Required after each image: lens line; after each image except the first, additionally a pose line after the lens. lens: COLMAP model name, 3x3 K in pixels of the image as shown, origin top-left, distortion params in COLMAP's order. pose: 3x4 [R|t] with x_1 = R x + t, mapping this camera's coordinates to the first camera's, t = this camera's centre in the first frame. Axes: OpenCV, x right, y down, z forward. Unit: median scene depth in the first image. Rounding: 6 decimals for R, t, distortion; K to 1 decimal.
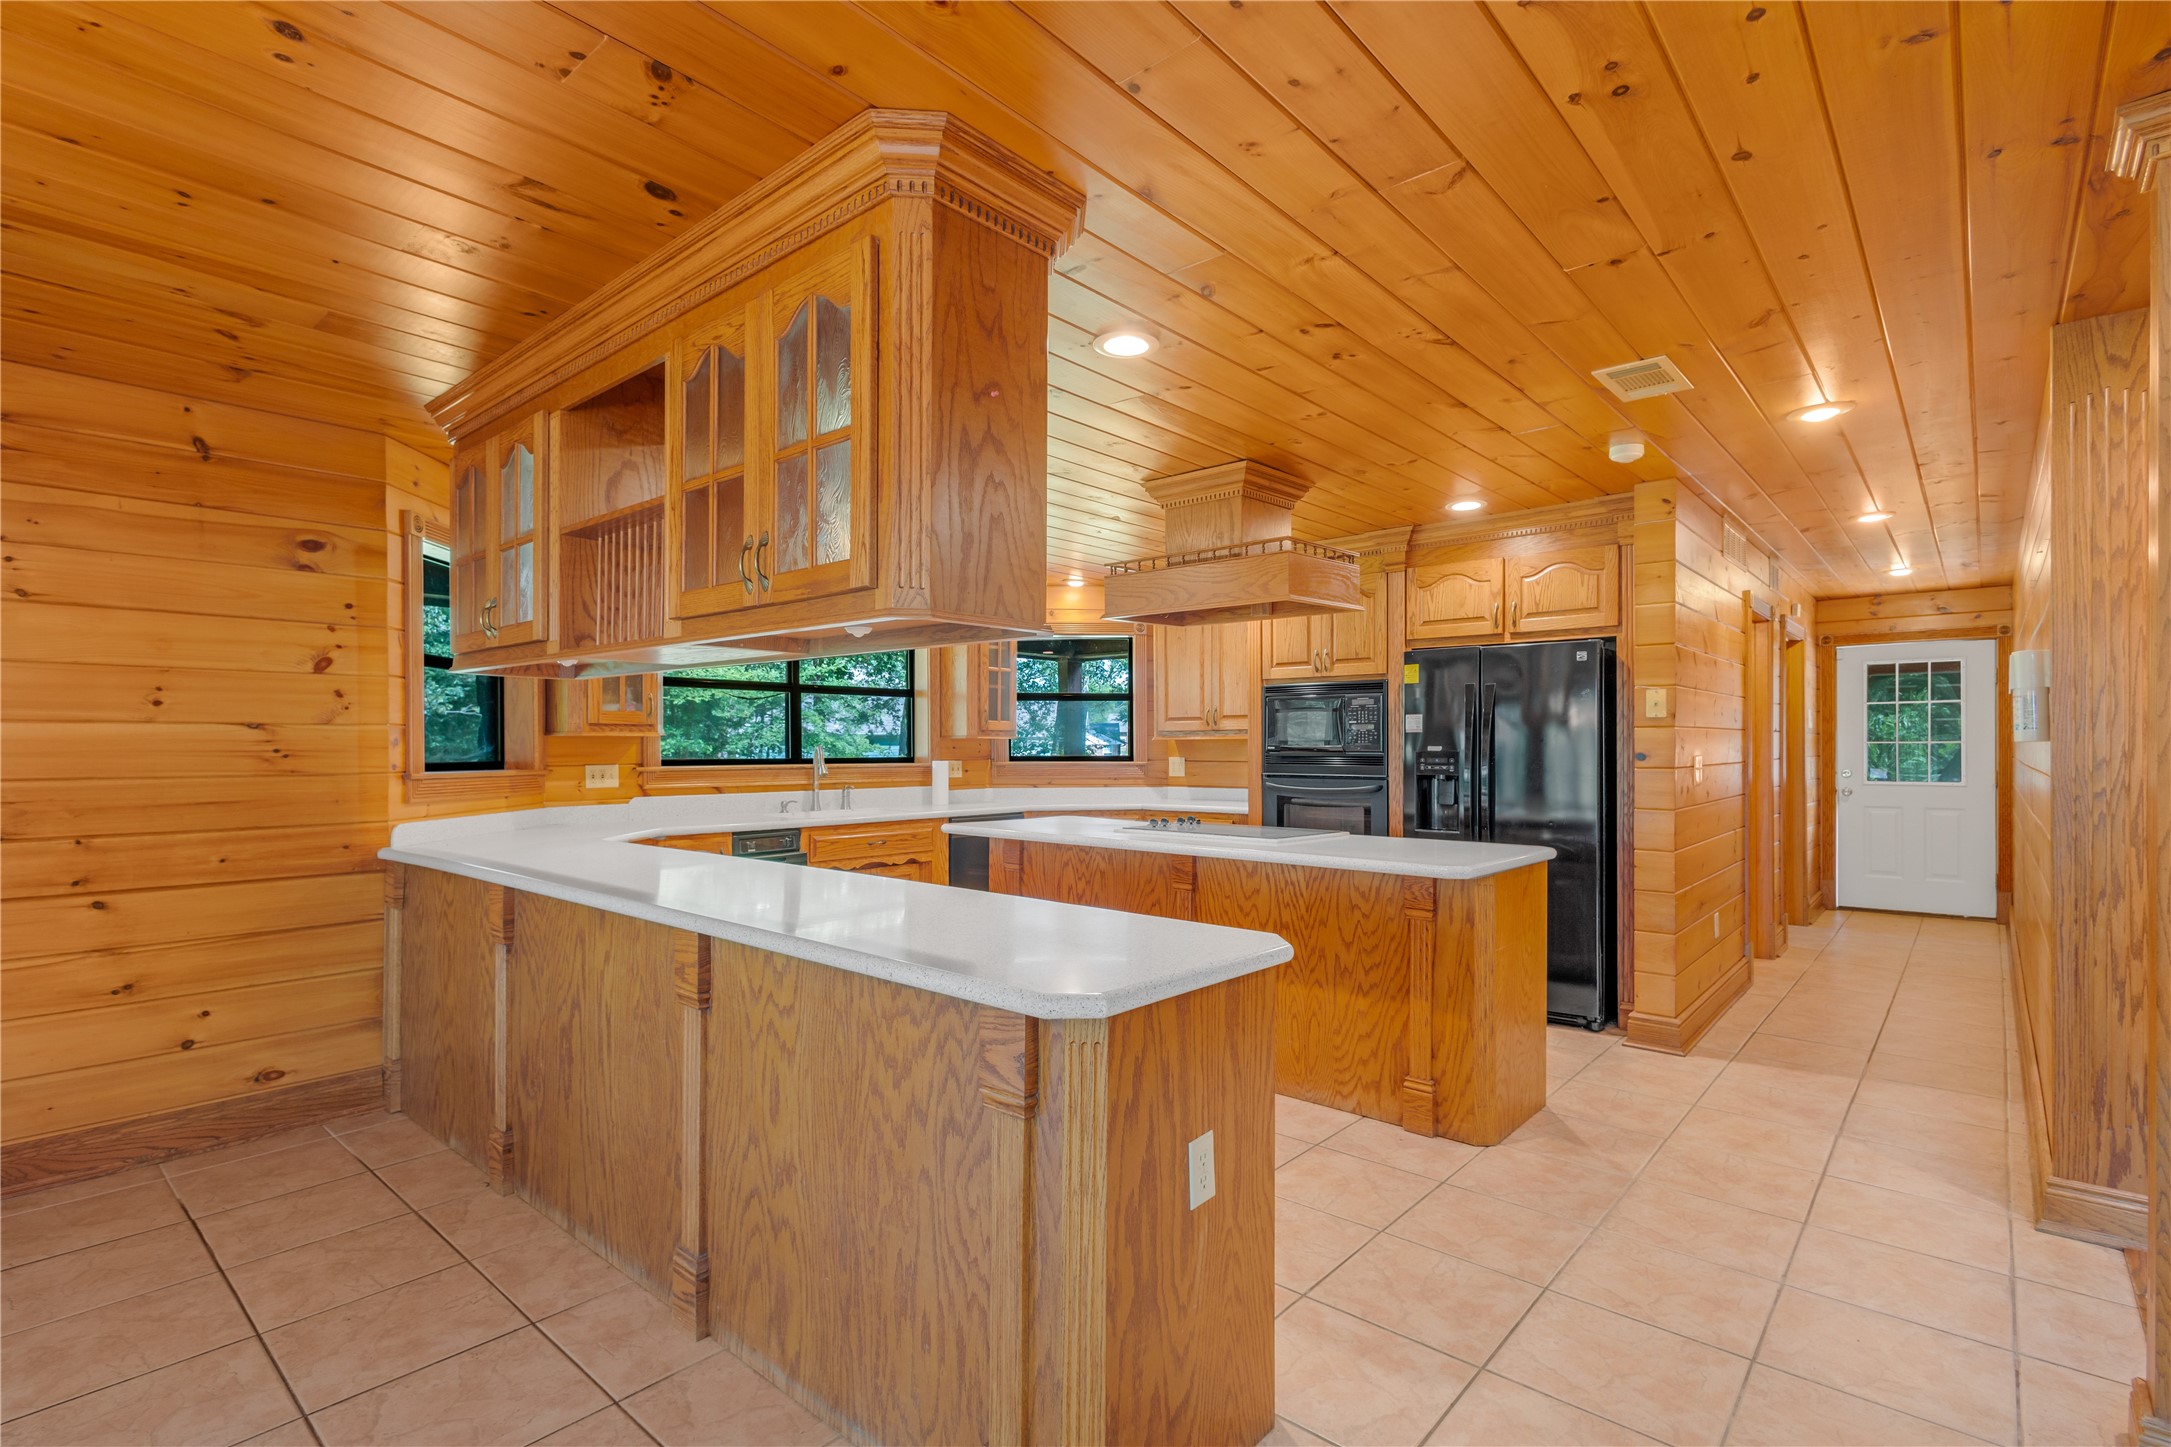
lens RADIAL K [[1029.5, 0, 1080.5], [0, 1029.5, 743.6], [0, 0, 1]] dist [0.003877, 0.000407]
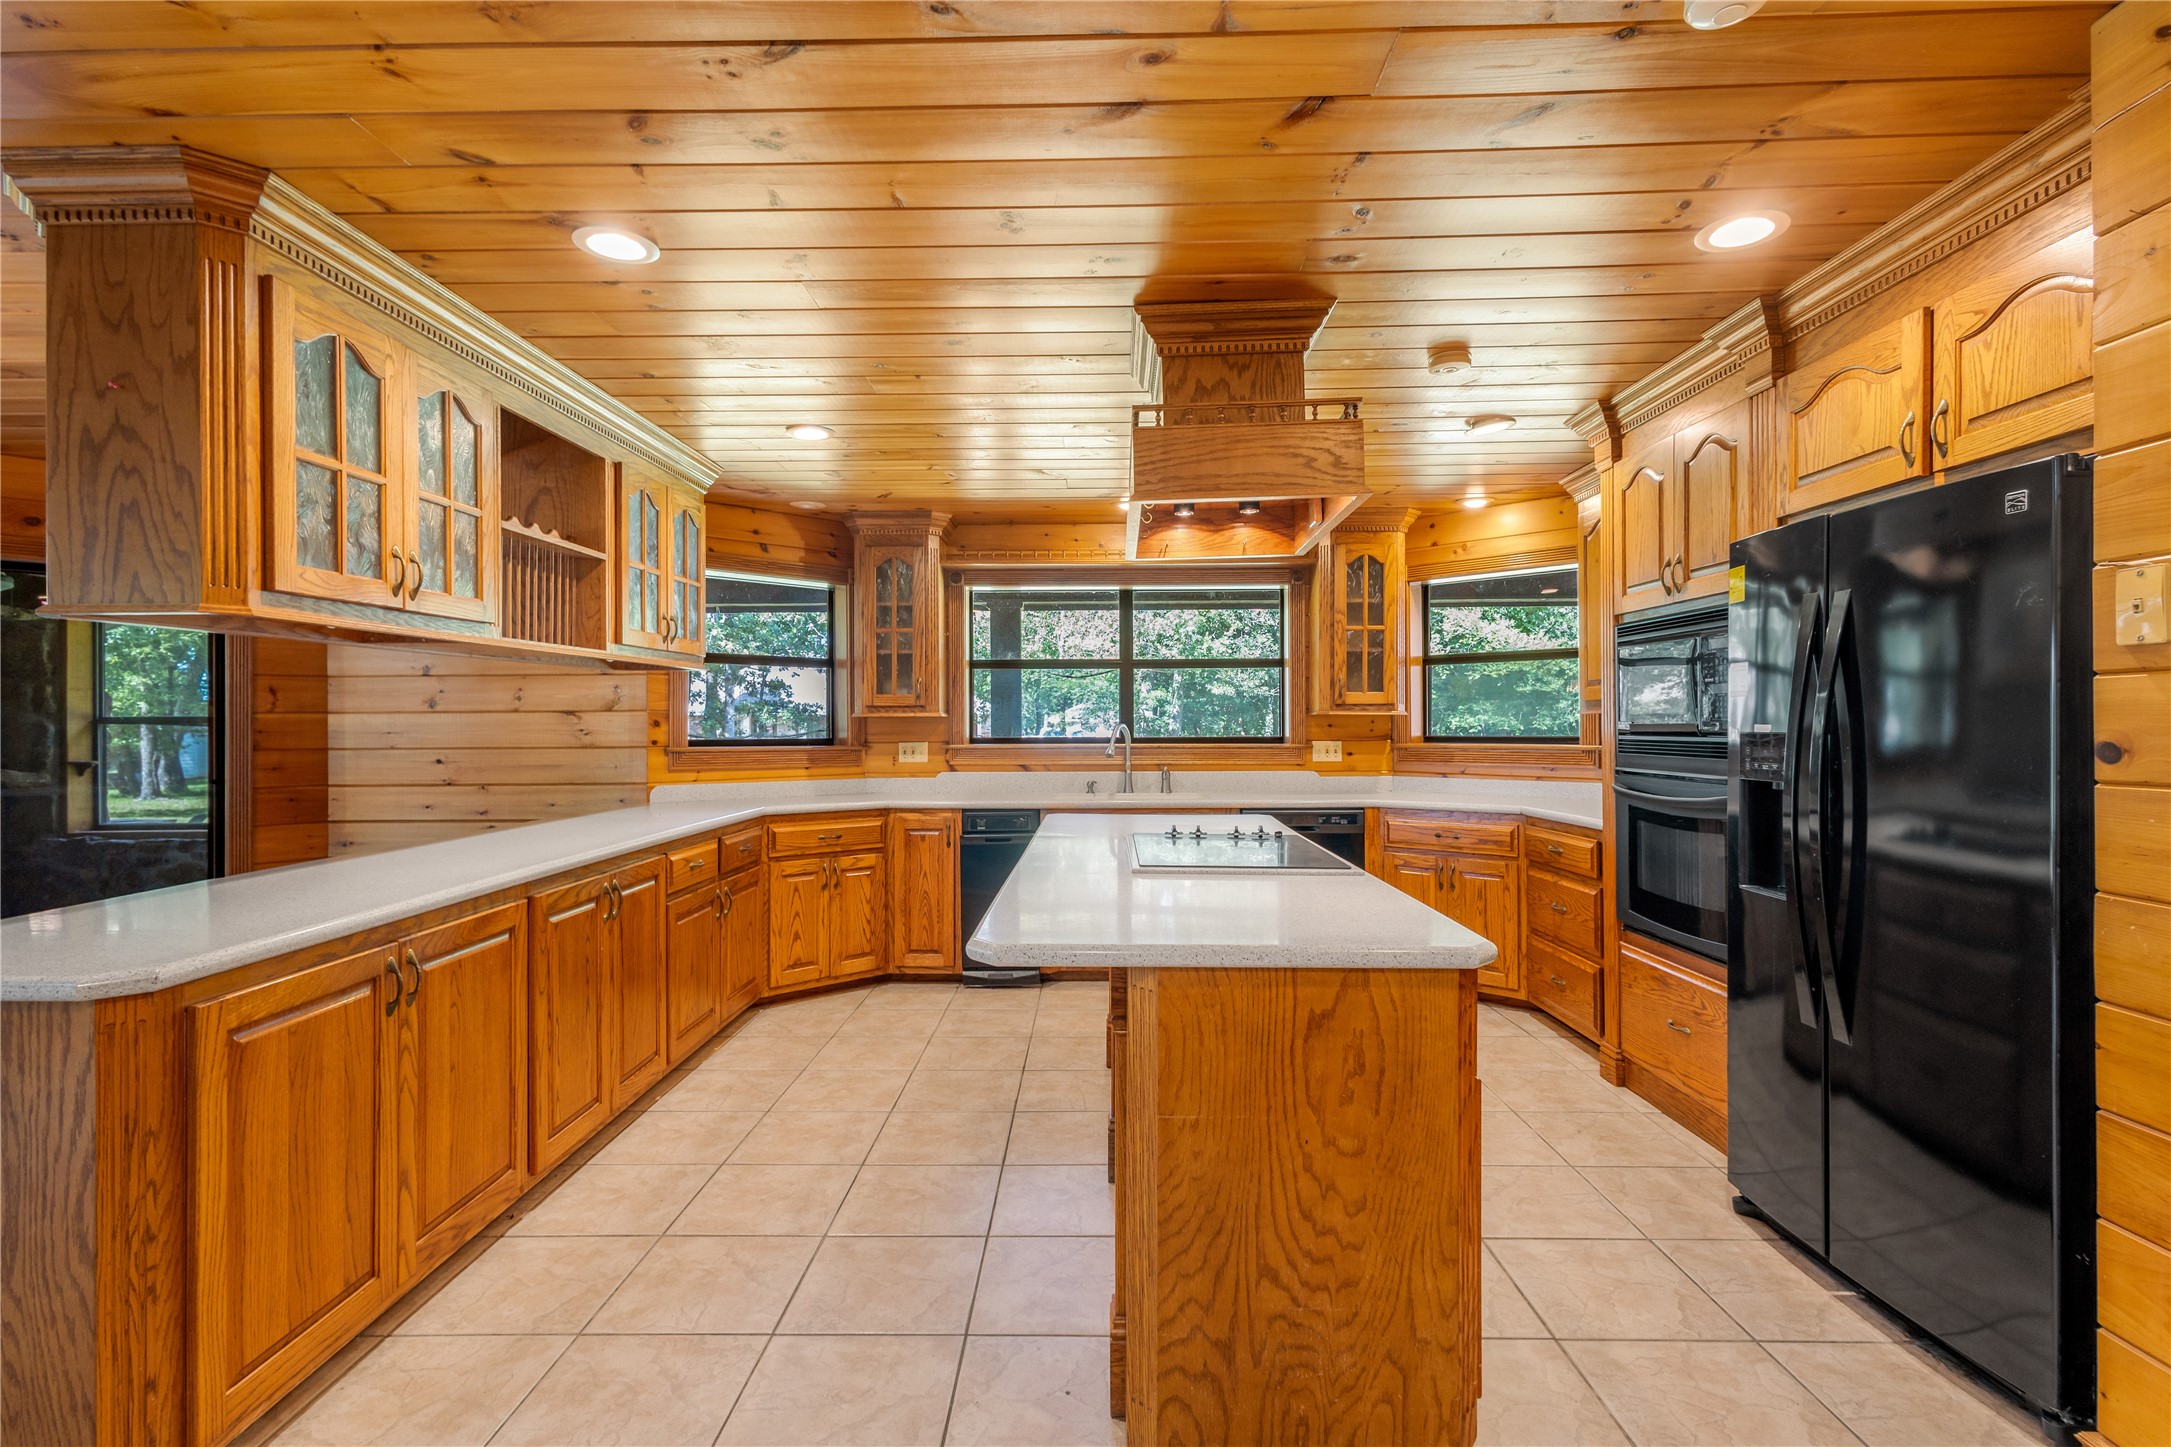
lens RADIAL K [[1029.5, 0, 1081.0], [0, 1029.5, 710.6], [0, 0, 1]] dist [0.003877, 0.000407]
pose [[0.647070, -0.012624, -0.762326, 0.812294], [0.006706, 0.999918, -0.010866, -0.000676], [0.762401, 0.001919, 0.647102, 0.663993]]
